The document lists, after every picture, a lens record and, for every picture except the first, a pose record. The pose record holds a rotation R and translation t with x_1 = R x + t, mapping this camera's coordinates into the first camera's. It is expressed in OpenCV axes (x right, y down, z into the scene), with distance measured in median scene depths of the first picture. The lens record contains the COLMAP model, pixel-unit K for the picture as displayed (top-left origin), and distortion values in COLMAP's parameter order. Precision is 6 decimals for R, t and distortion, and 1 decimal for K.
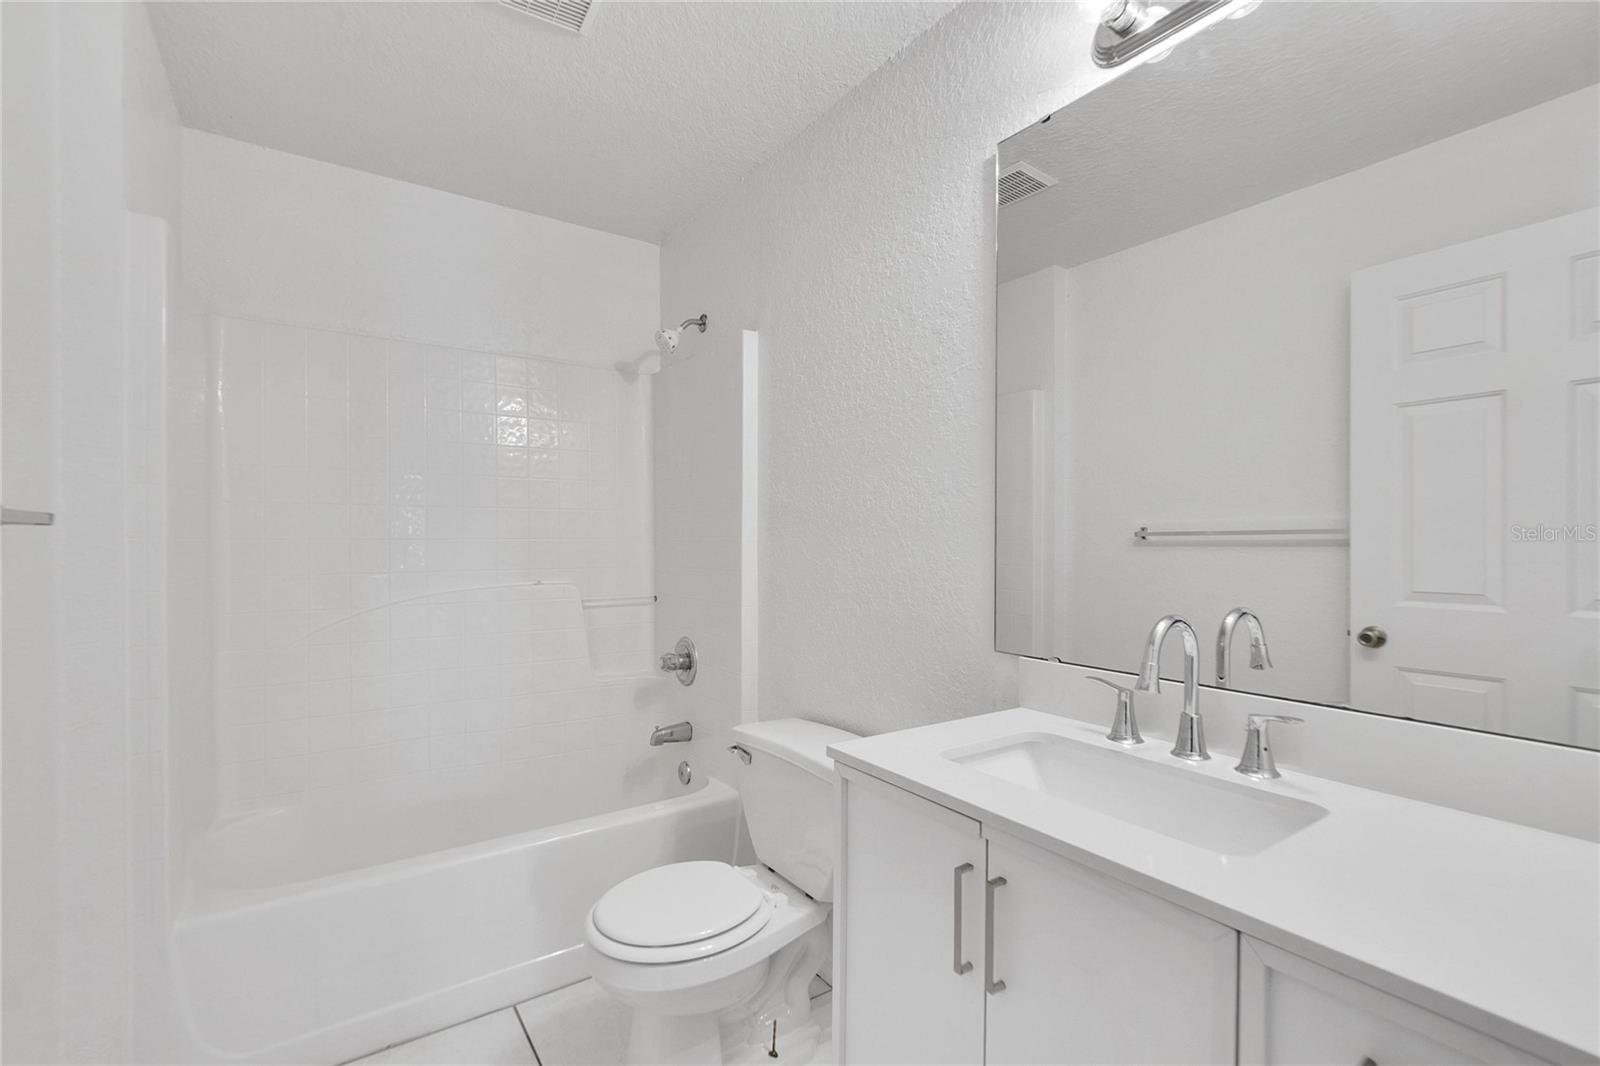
lens RADIAL K [[720.2, 0, 788.9], [0, 720.2, 530.3], [0, 0, 1]] dist [-0.000332, -0.001146]
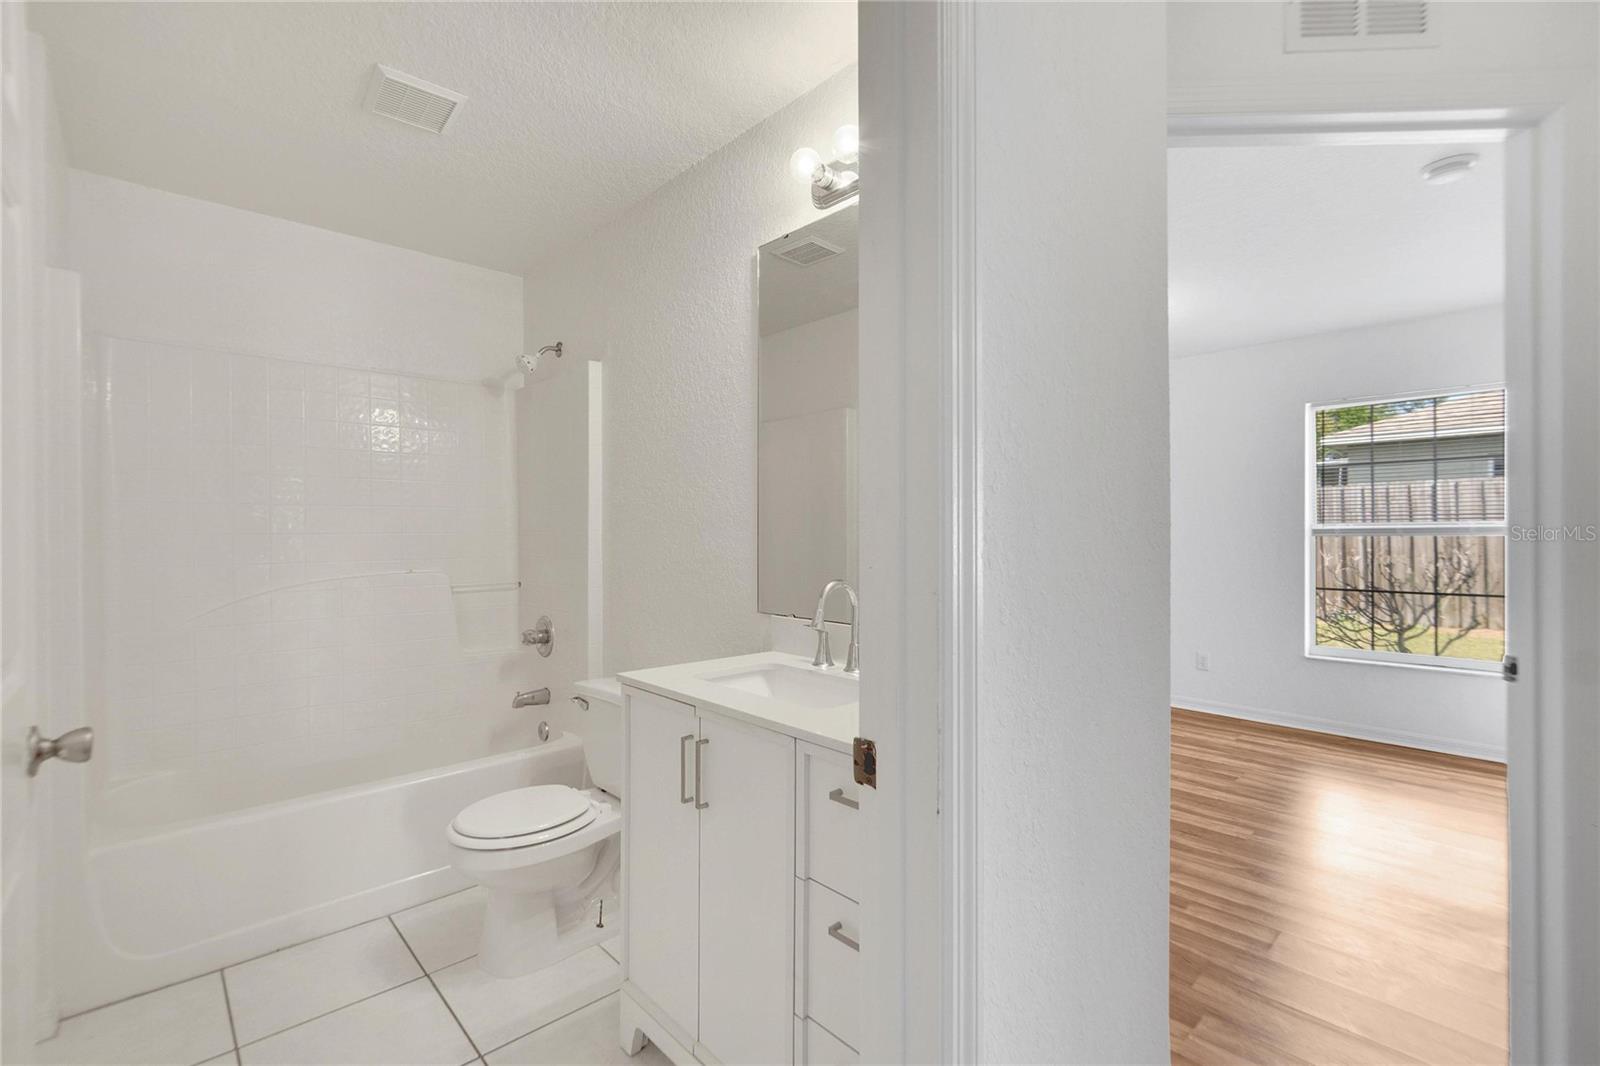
lens RADIAL K [[714.1, 0, 794.8], [0, 714.1, 524.5], [0, 0, 1]] dist [-0.001192, -0.000425]
pose [[0.988639, -0.003185, 0.150273, 0.121245], [0.003021, 0.999995, 0.001316, -0.002278], [-0.150276, -0.000847, 0.988644, -0.301961]]
